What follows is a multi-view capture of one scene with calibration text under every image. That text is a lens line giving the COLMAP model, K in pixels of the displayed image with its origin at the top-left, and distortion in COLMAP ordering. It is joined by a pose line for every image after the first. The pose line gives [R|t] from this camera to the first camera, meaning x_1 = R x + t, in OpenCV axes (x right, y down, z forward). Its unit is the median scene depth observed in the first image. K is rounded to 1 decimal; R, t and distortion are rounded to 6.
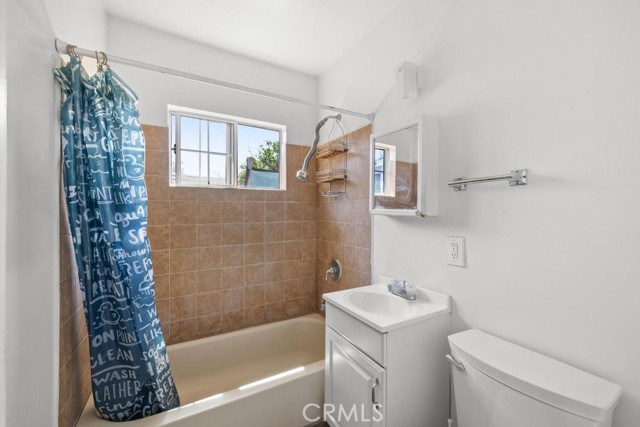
lens RADIAL K [[255.1, 0, 321.3], [0, 255.1, 210.3], [0, 0, 1]] dist [-0.003530, -0.000533]
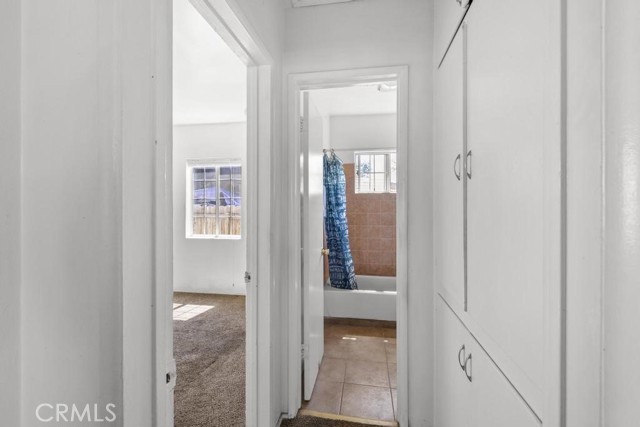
lens RADIAL K [[294.0, 0, 319.5], [0, 294.0, 209.5], [0, 0, 1]] dist [-0.000095, 0.000000]
pose [[0.777521, 0.000286, -0.628857, 0.958188], [0.005435, 0.999959, 0.007175, 0.017364], [0.628833, -0.008997, 0.777488, -1.454875]]
